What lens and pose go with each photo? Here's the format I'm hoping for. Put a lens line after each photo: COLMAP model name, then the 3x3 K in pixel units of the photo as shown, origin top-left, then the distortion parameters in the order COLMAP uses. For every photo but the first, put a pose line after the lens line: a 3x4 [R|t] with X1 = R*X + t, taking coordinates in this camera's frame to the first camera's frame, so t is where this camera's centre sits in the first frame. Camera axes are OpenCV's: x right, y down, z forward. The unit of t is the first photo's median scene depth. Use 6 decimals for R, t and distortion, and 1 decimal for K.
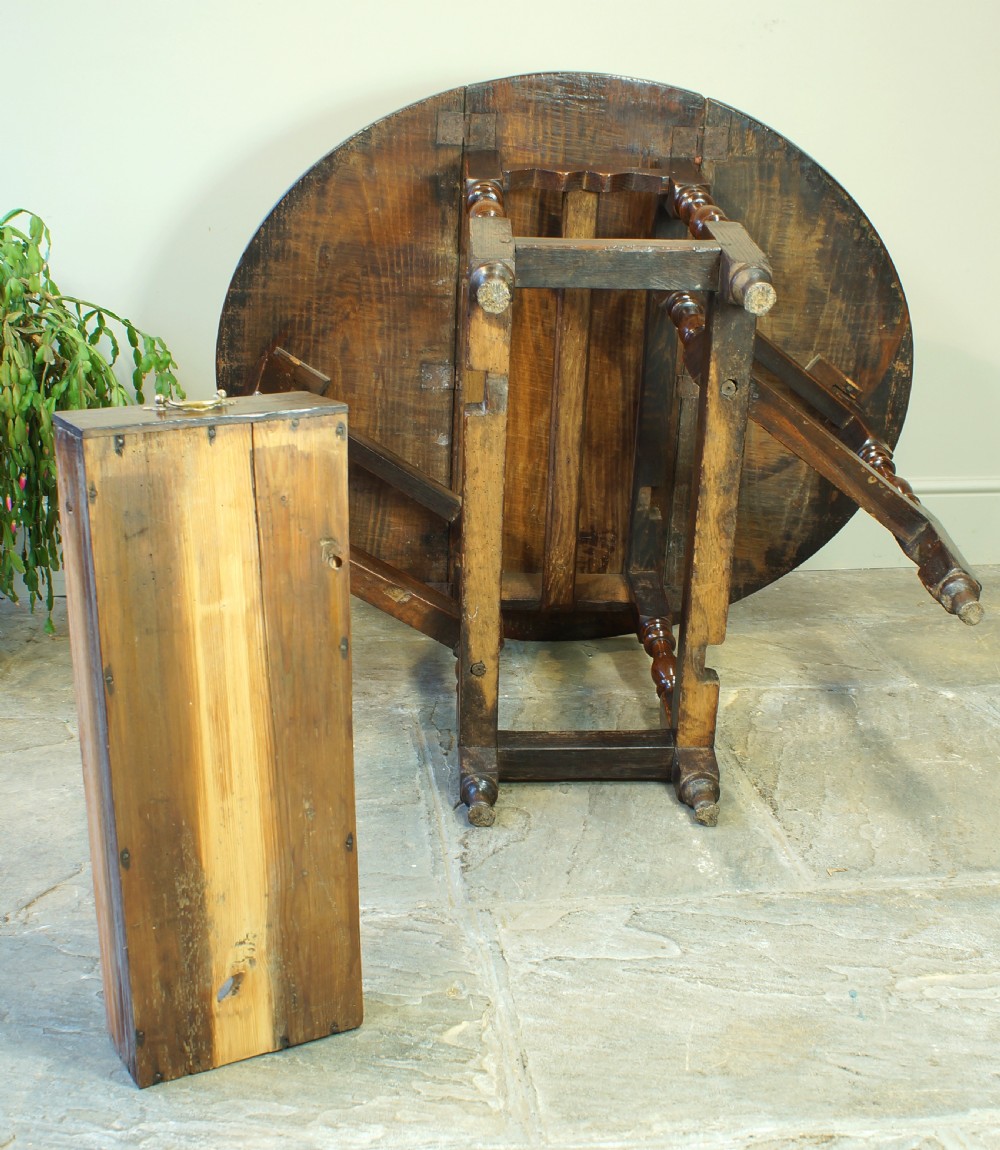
lens RADIAL K [[1527.5, 0, 500.0], [0, 1527.5, 575.0], [0, 0, 1]] dist [-0.145156, 0.147621]
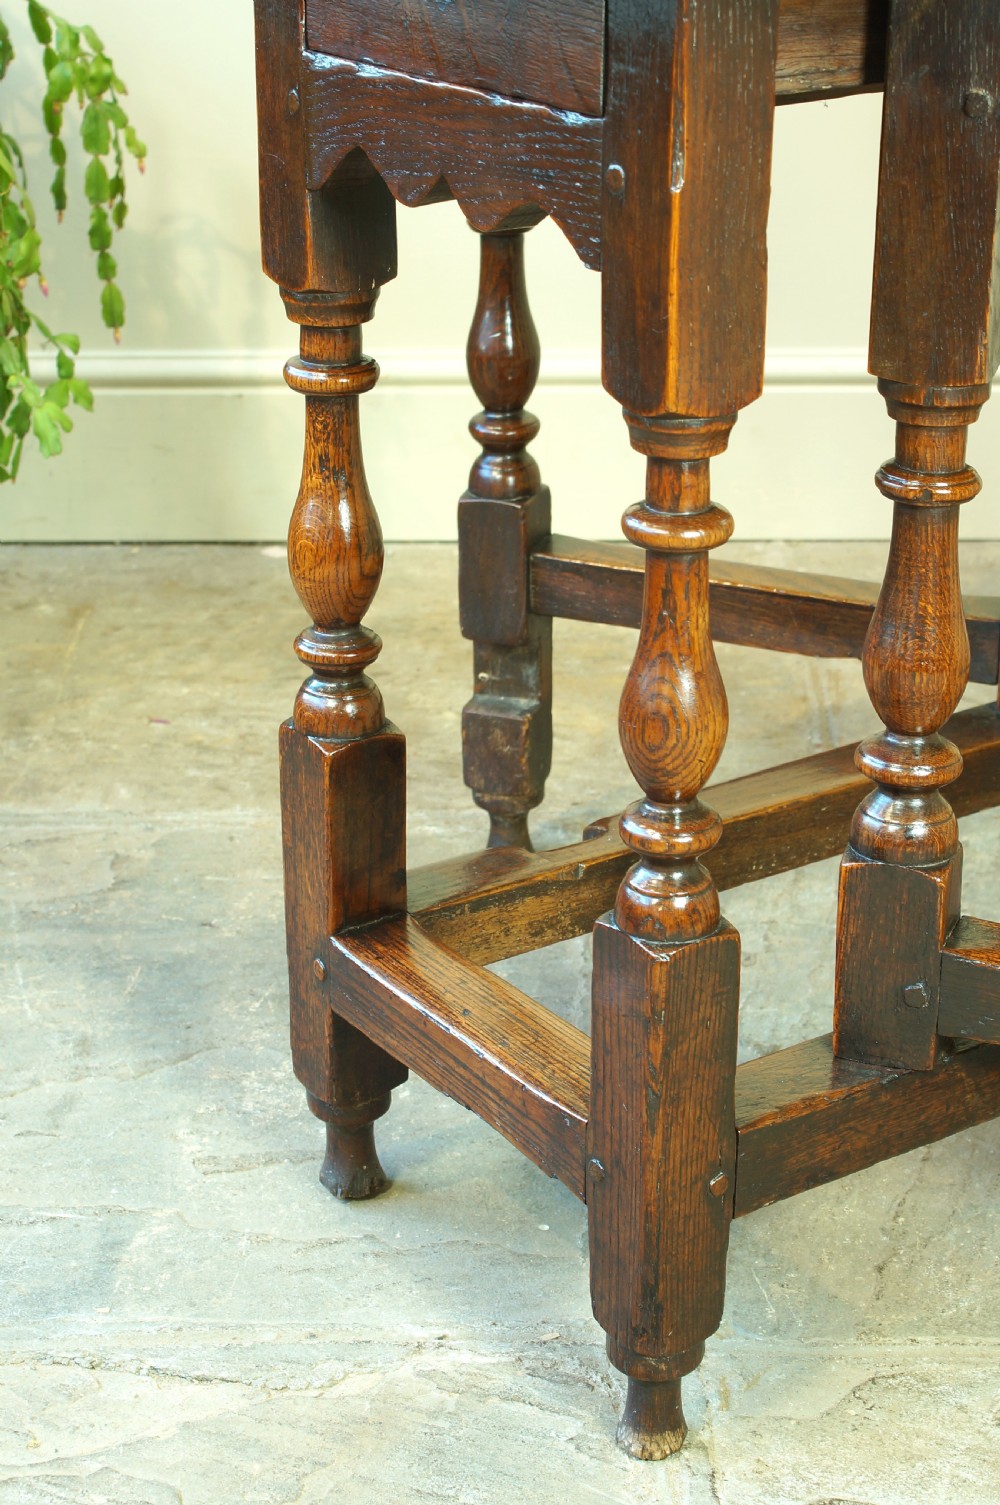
lens RADIAL K [[2702.0, 0, 528.1], [0, 2702.0, 750.3], [0, 0, 1]] dist [-0.031728, -0.063338]
pose [[0.992600, 0.047776, -0.111640, 0.025054], [-0.034584, 0.992501, 0.117241, -0.052352], [0.116404, -0.112512, 0.986808, 0.231737]]
